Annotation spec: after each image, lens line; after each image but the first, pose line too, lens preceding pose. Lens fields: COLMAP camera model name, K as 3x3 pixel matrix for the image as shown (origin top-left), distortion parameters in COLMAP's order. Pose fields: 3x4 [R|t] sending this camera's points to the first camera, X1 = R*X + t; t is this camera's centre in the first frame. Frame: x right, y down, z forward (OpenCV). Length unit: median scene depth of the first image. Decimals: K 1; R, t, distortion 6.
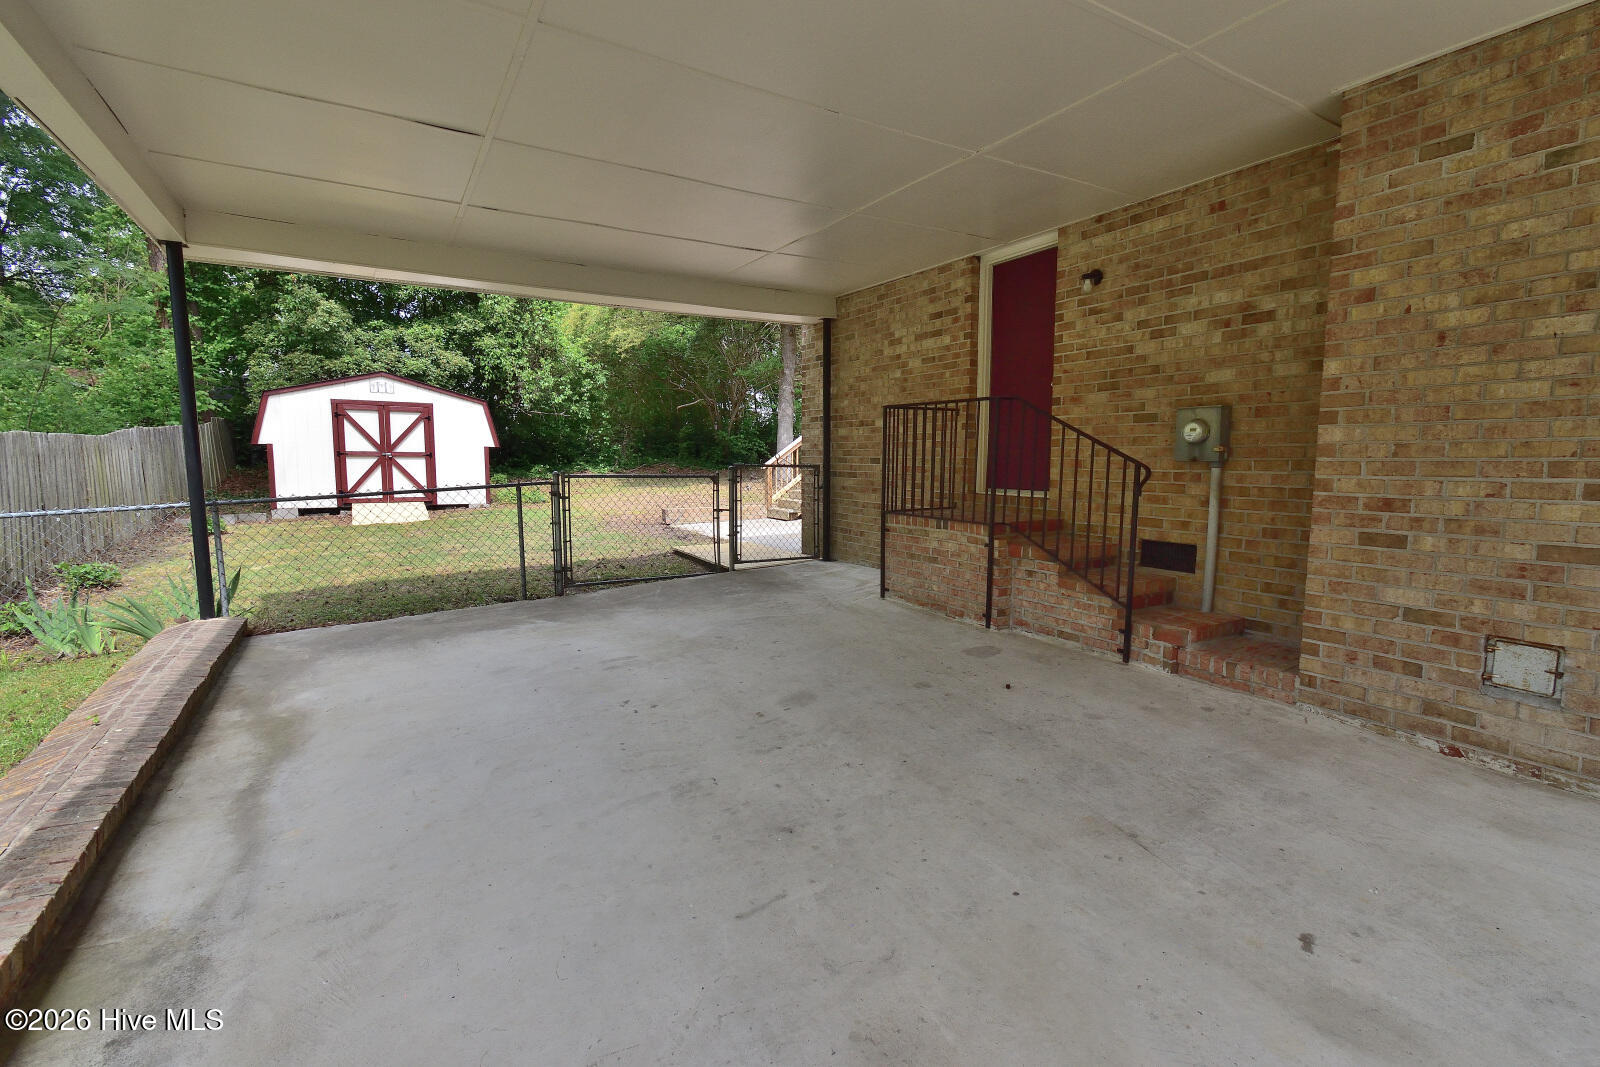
lens RADIAL K [[703.3, 0, 806.9], [0, 703.3, 527.8], [0, 0, 1]] dist [0.002829, -0.001000]
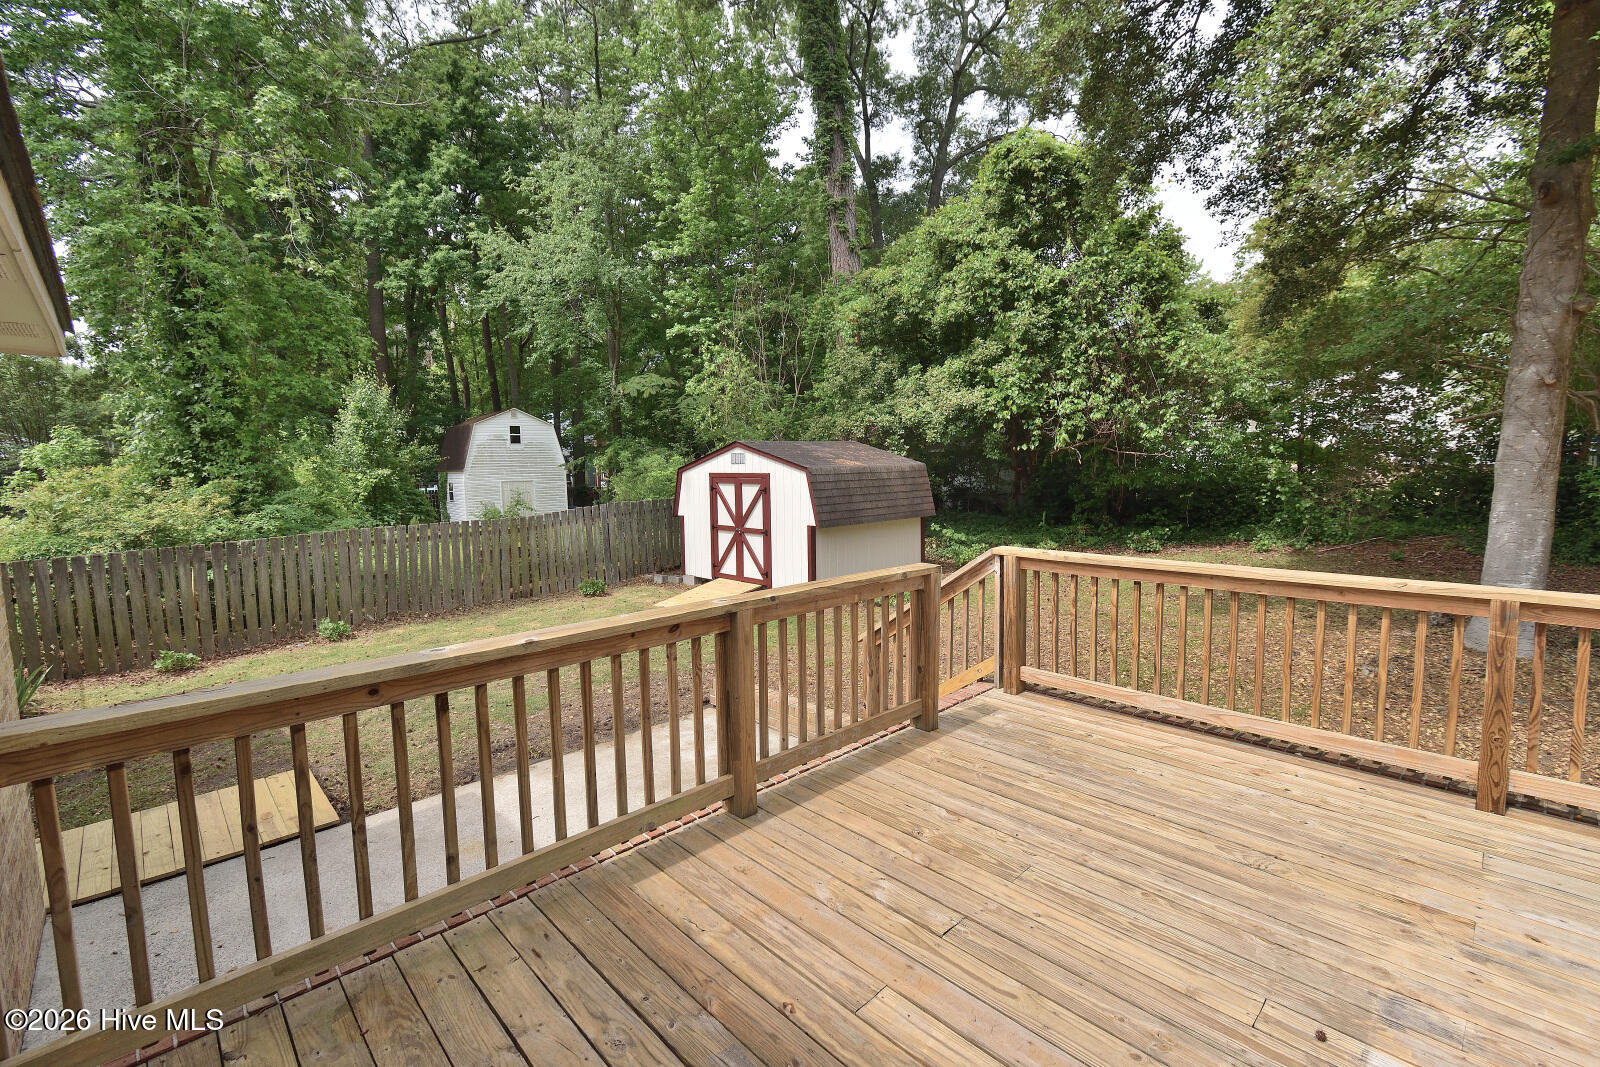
lens RADIAL K [[702.4, 0, 797.2], [0, 702.4, 528.1], [0, 0, 1]] dist [0.017150, -0.008328]
pose [[0.201293, 0.079471, -0.976302, 0.308872], [-0.081519, 0.994605, 0.064153, -0.166035], [0.976133, 0.066674, 0.206685, 0.851981]]
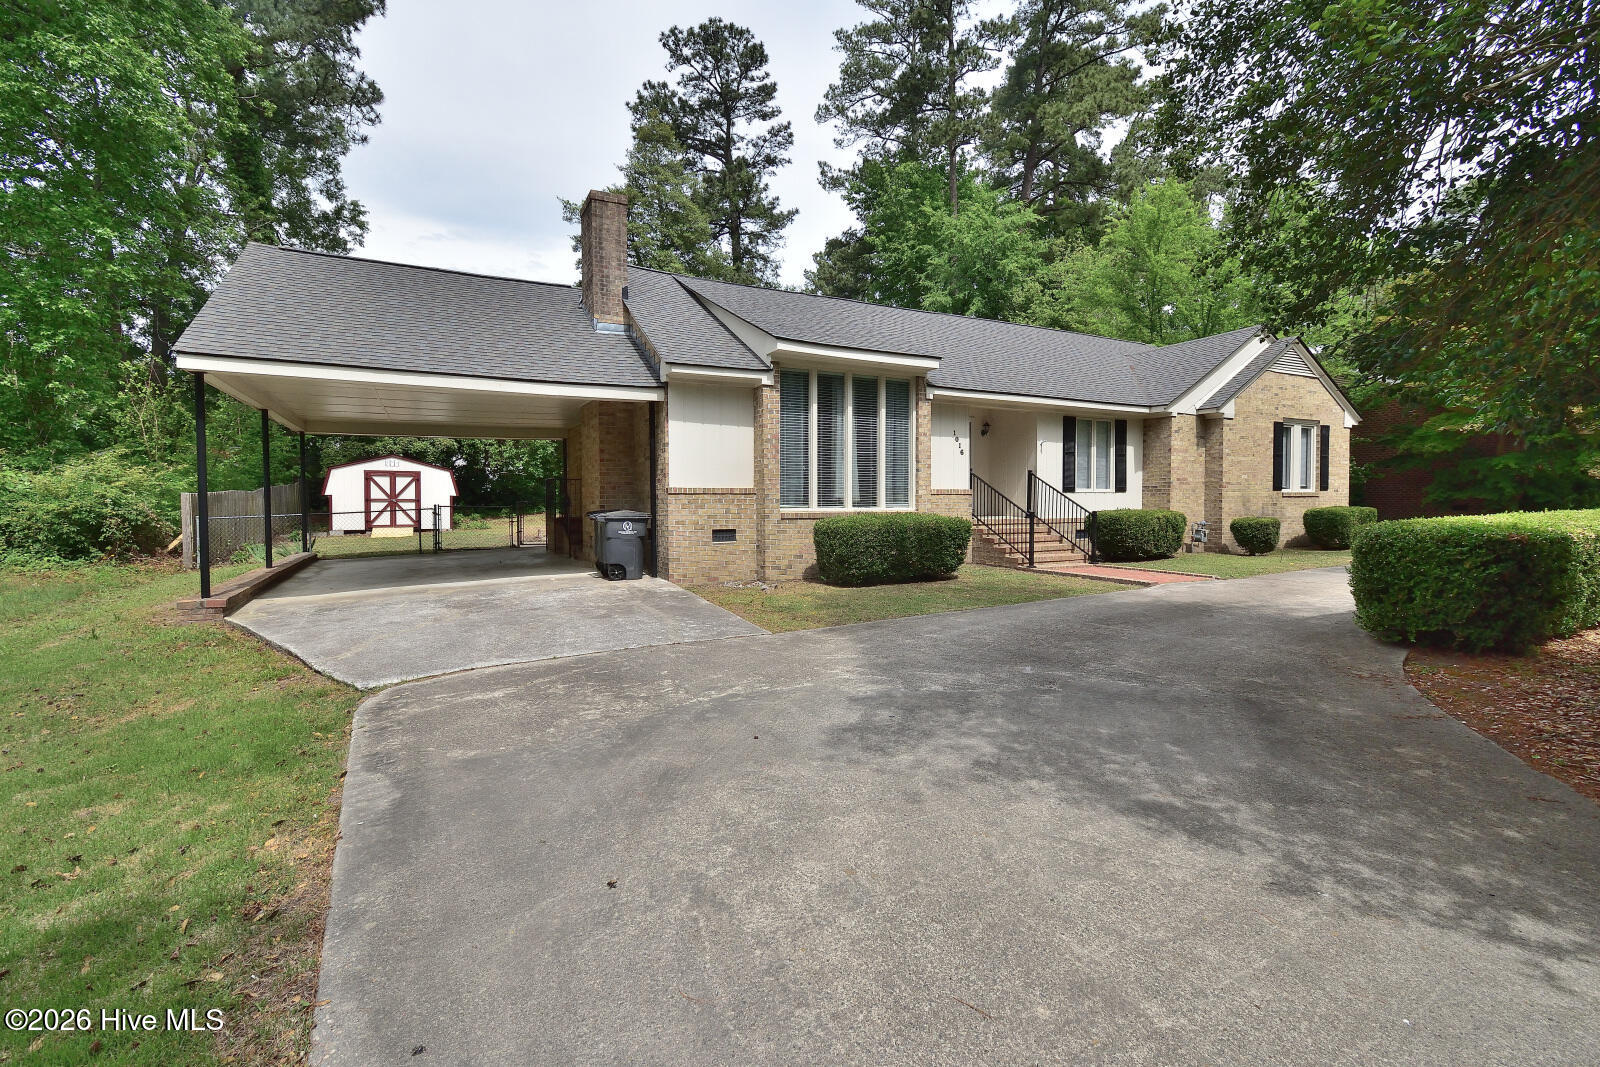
lens RADIAL K [[720.0, 0, 808.8], [0, 720.0, 523.7], [0, 0, 1]] dist [0.003919, 0.000041]
pose [[0.997661, -0.005049, -0.068166, 0.549435], [-0.000043, 0.997222, -0.074487, 0.086155], [0.068352, 0.074316, 0.994889, -0.703569]]
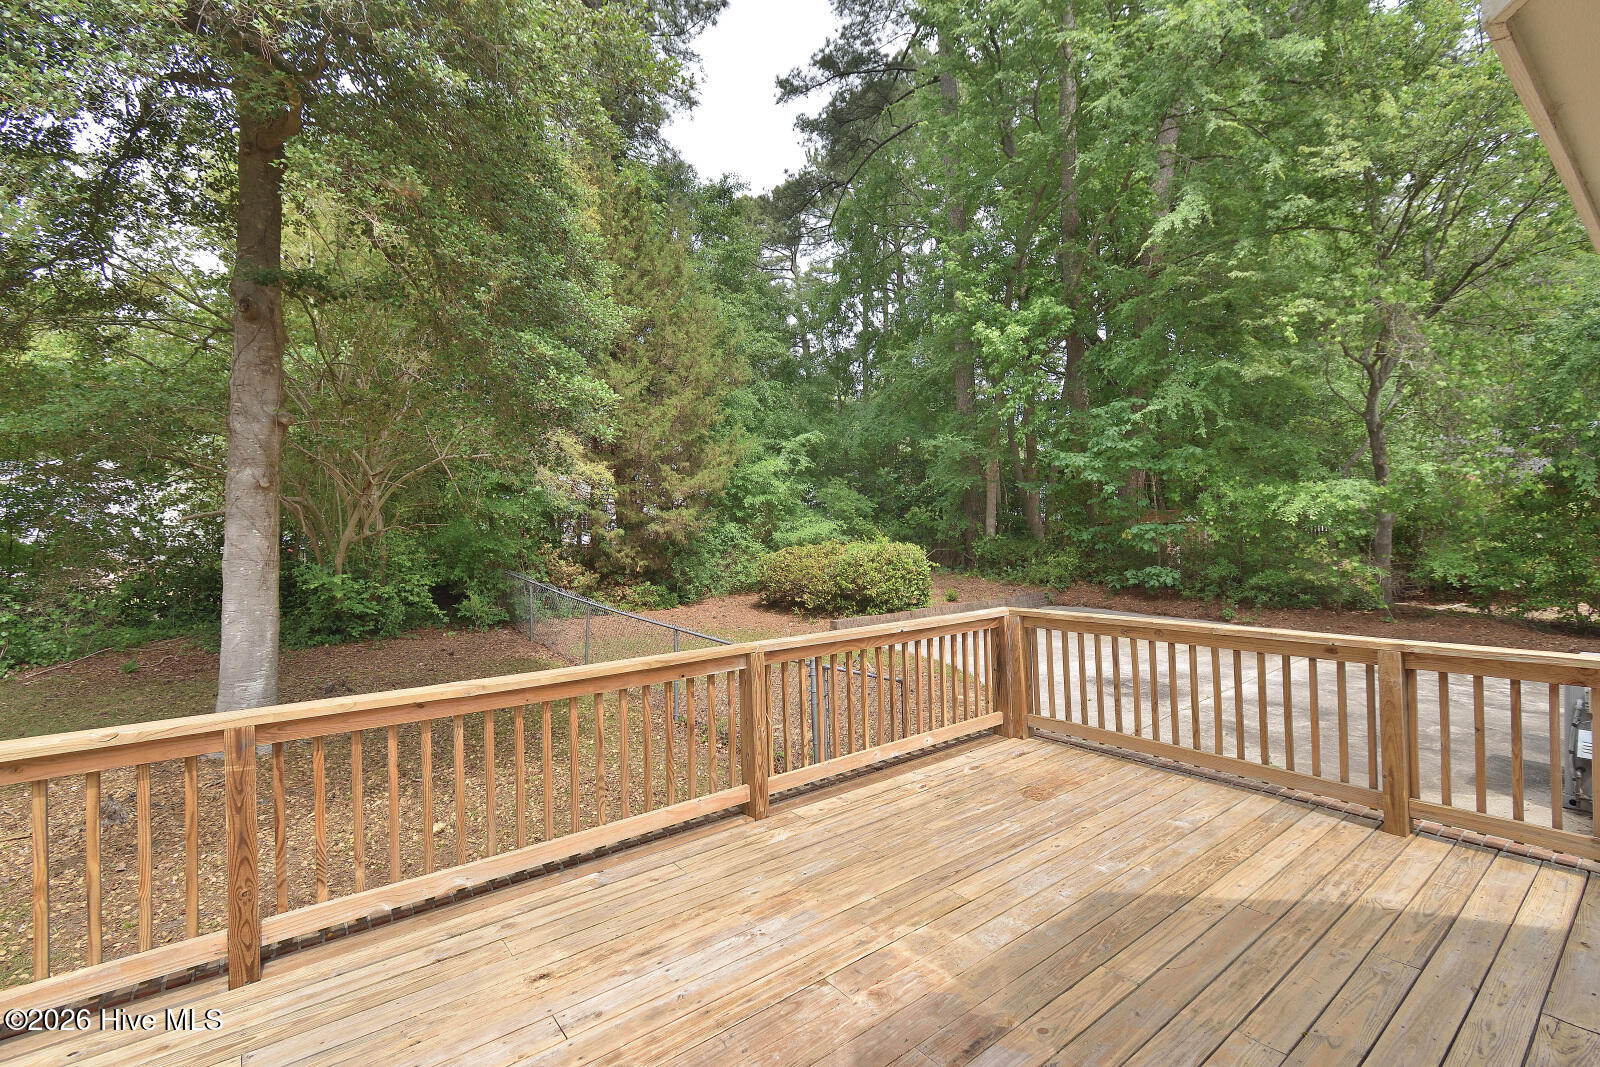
lens RADIAL K [[701.3, 0, 814.5], [0, 701.3, 529.9], [0, 0, 1]] dist [0.000552, -0.000565]
pose [[0.994082, -0.027884, 0.104992, 0.269078], [0.039141, 0.993517, -0.106732, -0.175305], [-0.101335, 0.110209, 0.988729, 0.915780]]
